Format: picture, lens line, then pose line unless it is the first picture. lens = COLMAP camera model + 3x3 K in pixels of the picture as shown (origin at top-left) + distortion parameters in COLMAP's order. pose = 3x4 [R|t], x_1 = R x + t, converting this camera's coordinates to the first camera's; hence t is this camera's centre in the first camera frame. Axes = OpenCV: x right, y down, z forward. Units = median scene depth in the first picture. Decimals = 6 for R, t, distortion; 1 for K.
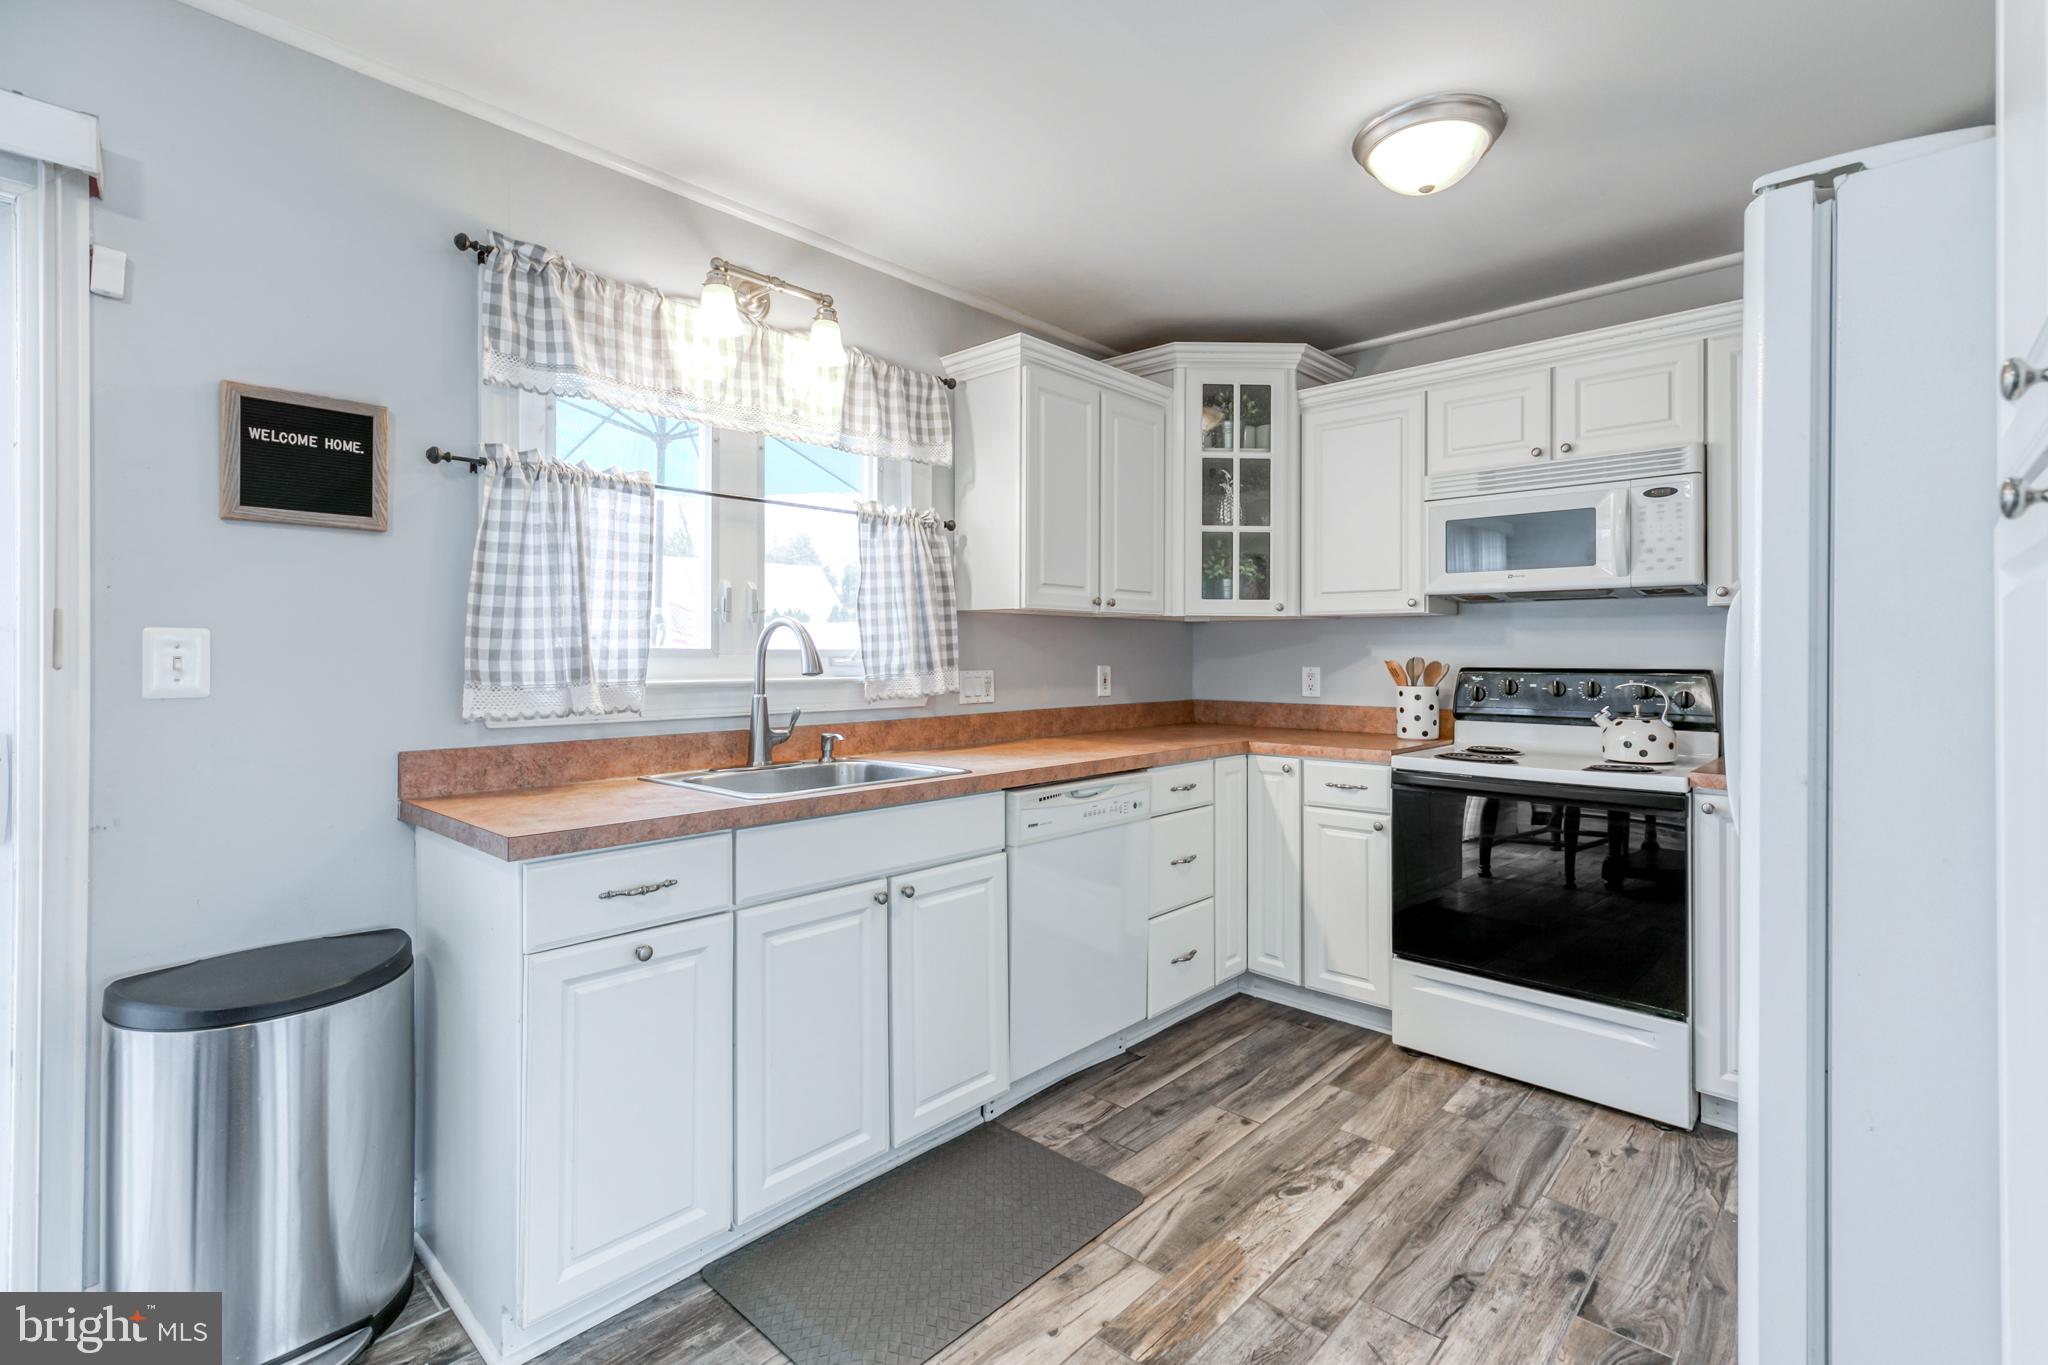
lens RADIAL K [[937.5, 0, 1033.7], [0, 937.5, 655.2], [0, 0, 1]] dist [0.009017, 0.000533]
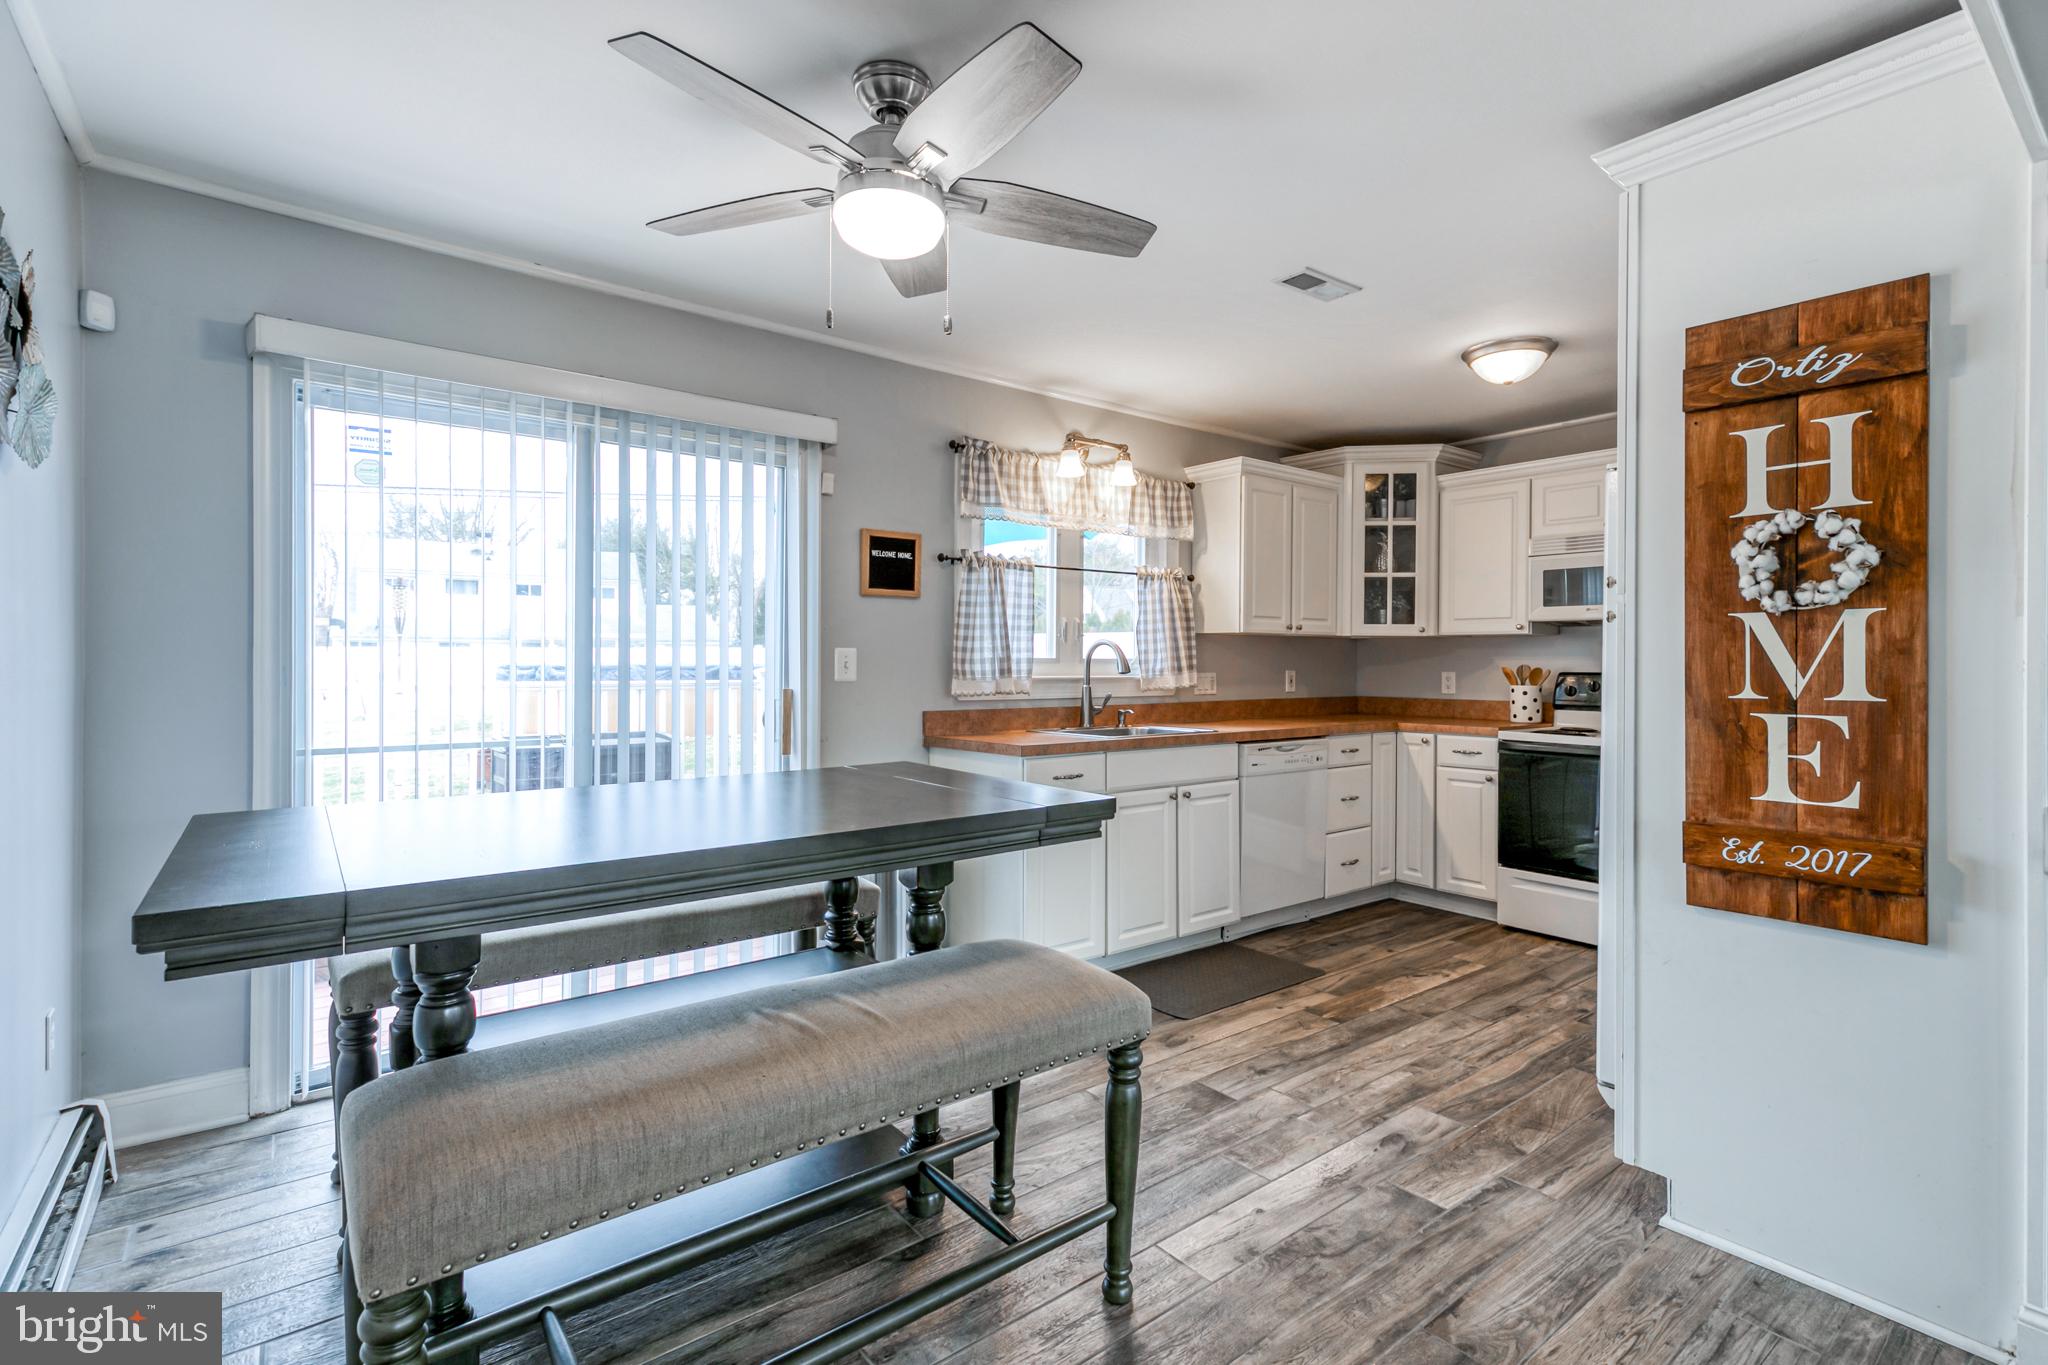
lens RADIAL K [[907.6, 0, 1007.1], [0, 907.6, 671.6], [0, 0, 1]] dist [0.008715, 0.000334]
pose [[0.980323, 0.004667, -0.197343, -0.096083], [-0.002943, 0.999955, 0.009026, 0.002474], [0.197376, -0.008267, 0.980293, -0.557482]]
